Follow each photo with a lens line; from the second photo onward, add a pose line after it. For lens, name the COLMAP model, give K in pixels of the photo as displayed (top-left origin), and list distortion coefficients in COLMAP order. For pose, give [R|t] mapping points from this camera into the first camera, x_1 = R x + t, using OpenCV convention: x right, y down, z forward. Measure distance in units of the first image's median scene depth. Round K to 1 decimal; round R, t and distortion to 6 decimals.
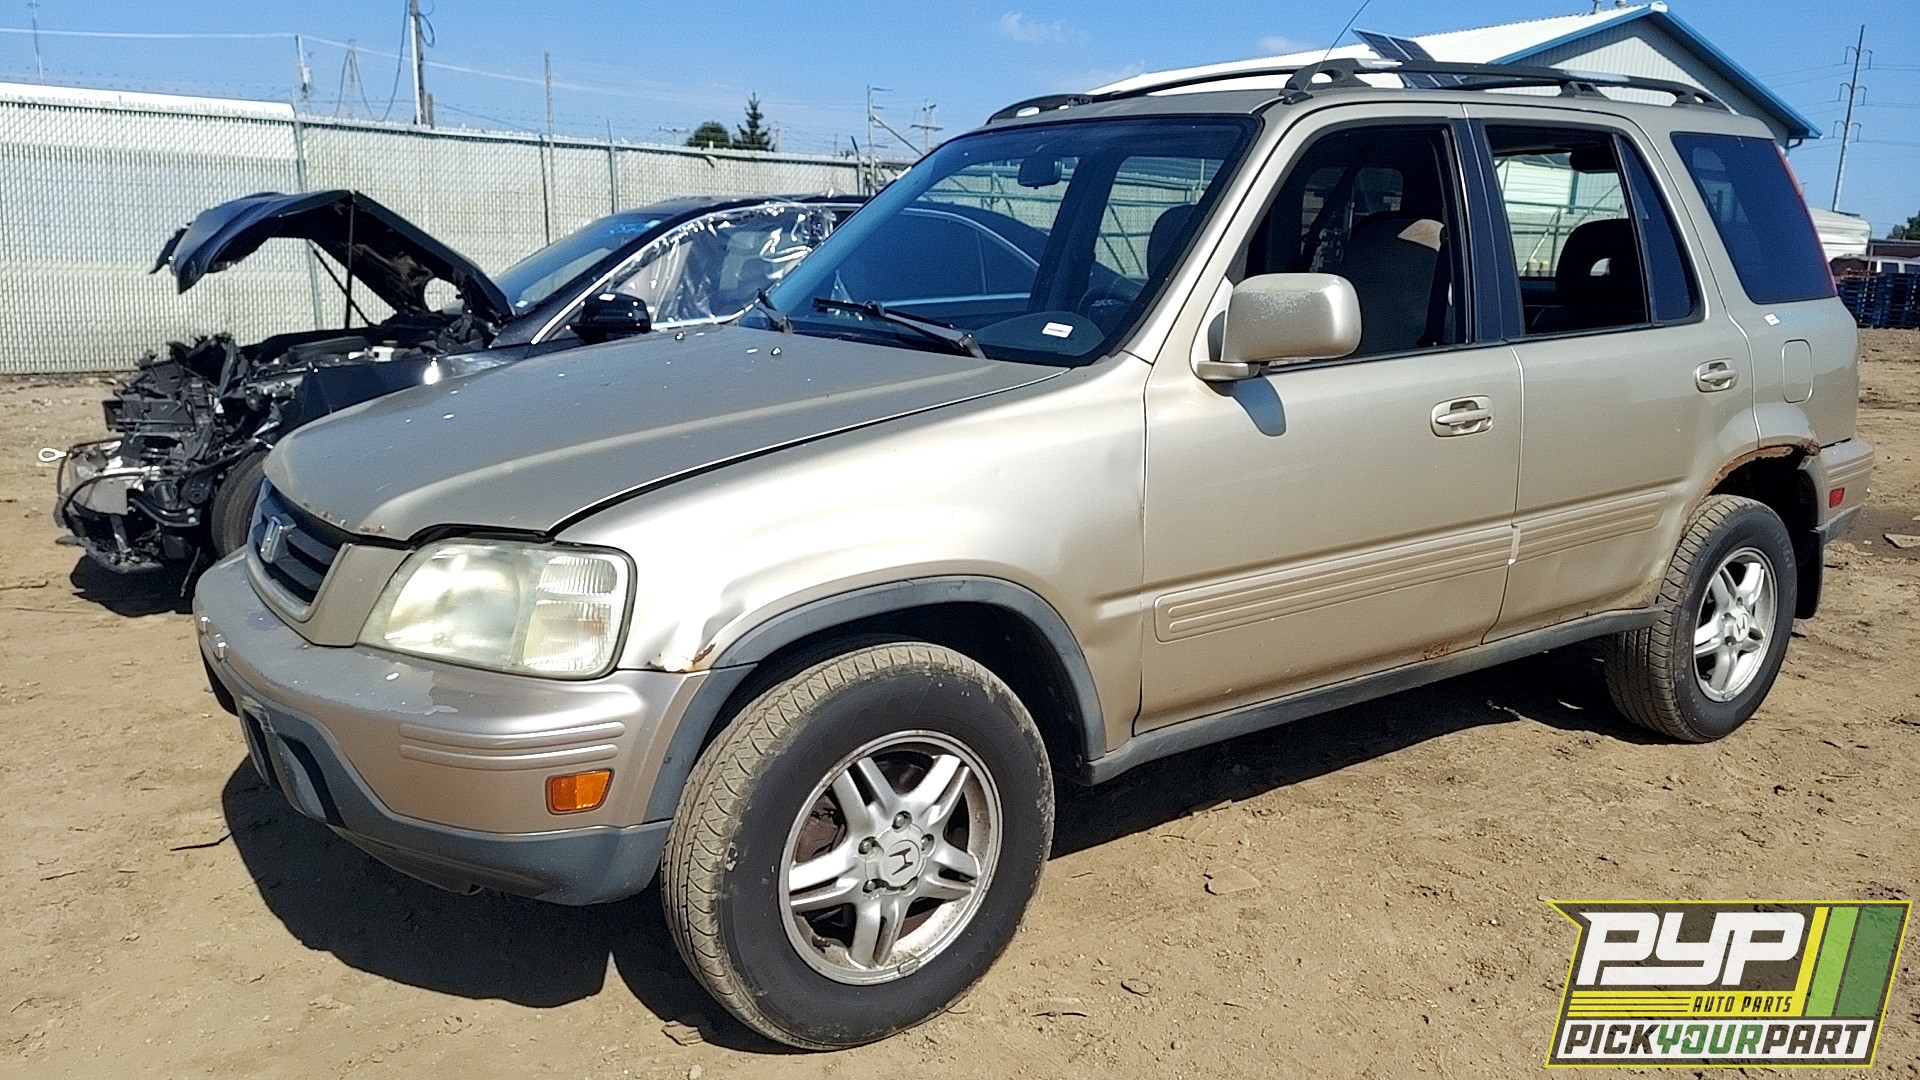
lens RADIAL K [[1345.7, 0, 951.9], [0, 1345.7, 548.5], [0, 0, 1]] dist [0.032176, -0.033240]
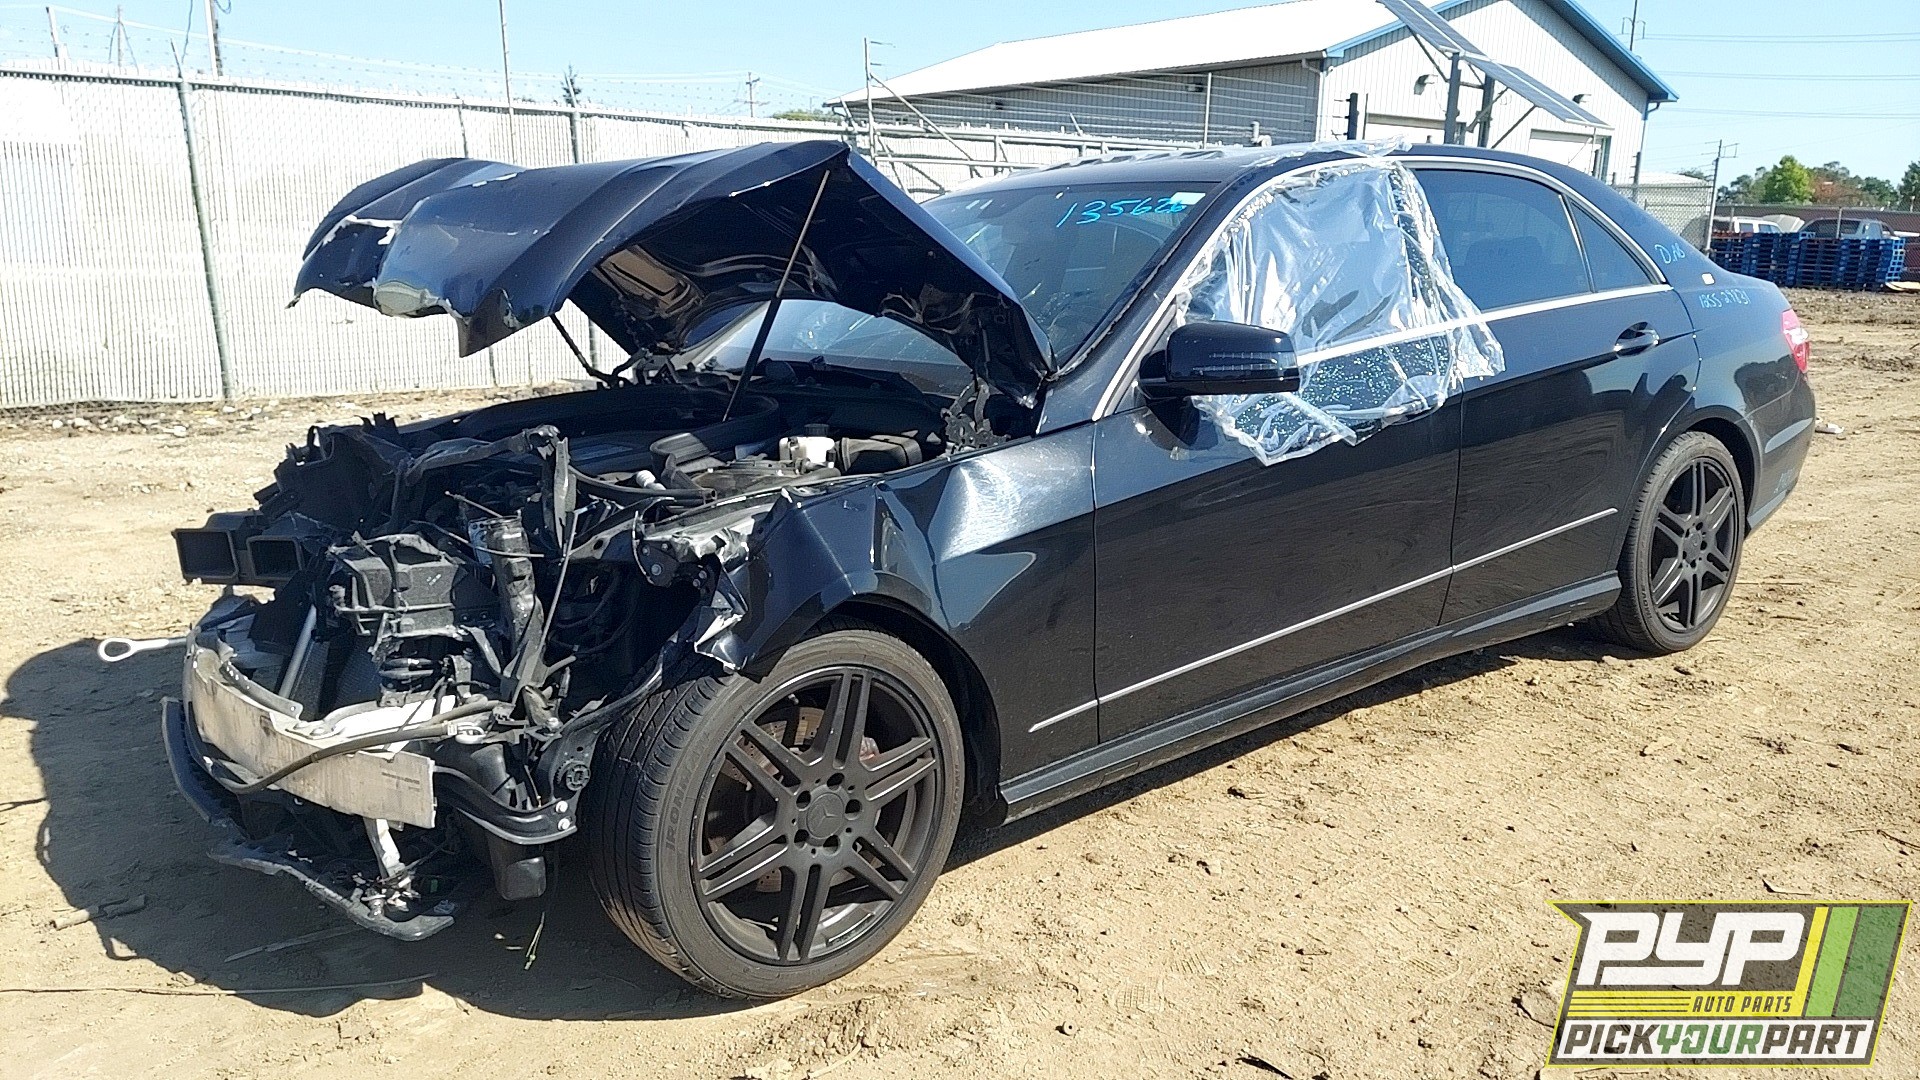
lens RADIAL K [[1345.7, 0, 953.2], [0, 1345.7, 534.4], [0, 0, 1]] dist [0.032176, -0.033240]
pose [[0.989405, -0.052067, 0.135527, -0.440732], [0.051211, 0.998640, 0.009797, -0.111824], [-0.135853, -0.002752, 0.990725, 0.456612]]
